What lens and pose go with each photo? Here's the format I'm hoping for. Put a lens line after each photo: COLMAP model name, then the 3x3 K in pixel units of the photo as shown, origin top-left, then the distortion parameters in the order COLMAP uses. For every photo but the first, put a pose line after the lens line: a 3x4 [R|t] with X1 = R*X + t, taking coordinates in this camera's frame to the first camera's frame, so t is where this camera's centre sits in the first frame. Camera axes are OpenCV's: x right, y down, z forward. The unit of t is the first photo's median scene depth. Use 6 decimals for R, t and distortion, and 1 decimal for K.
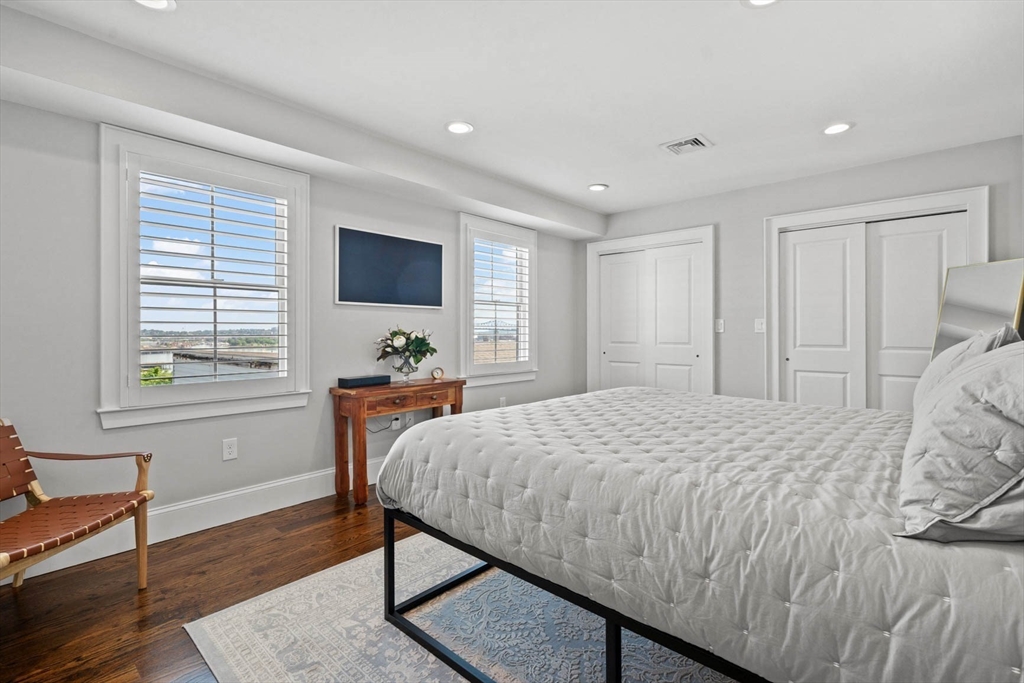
lens RADIAL K [[476.9, 0, 517.3], [0, 476.9, 333.1], [0, 0, 1]] dist [0.001613, -0.000412]
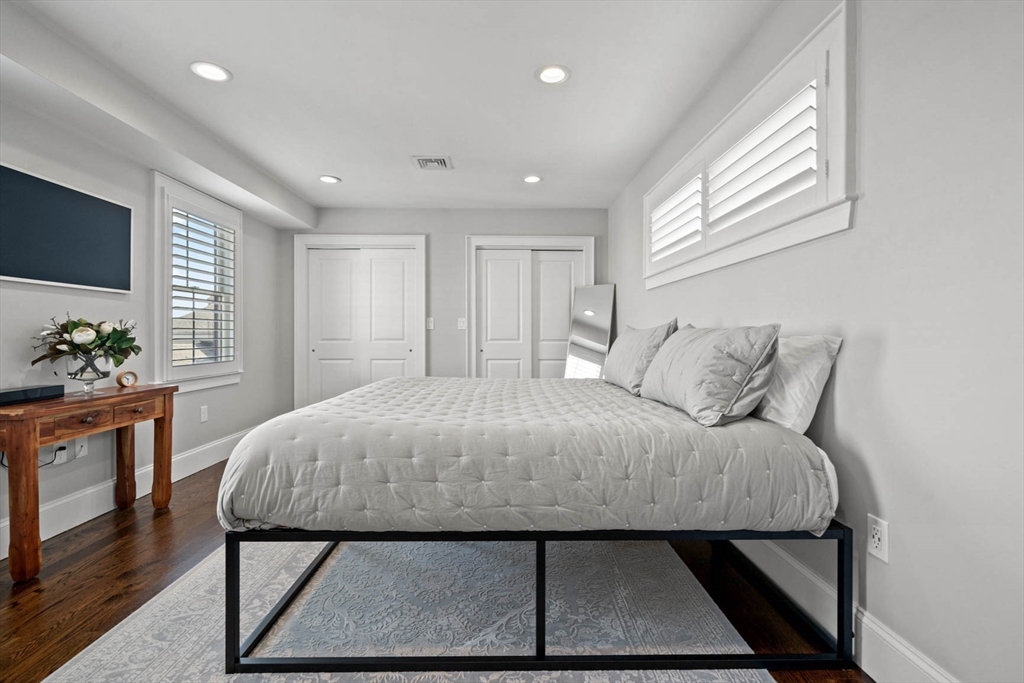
lens RADIAL K [[476.9, 0, 504.0], [0, 476.9, 336.1], [0, 0, 1]] dist [0.001613, -0.000412]
pose [[0.724432, -0.000046, 0.689346, -0.279353], [0.002180, 0.999995, -0.002224, 0.020737], [-0.689343, 0.003114, 0.724429, 0.055422]]
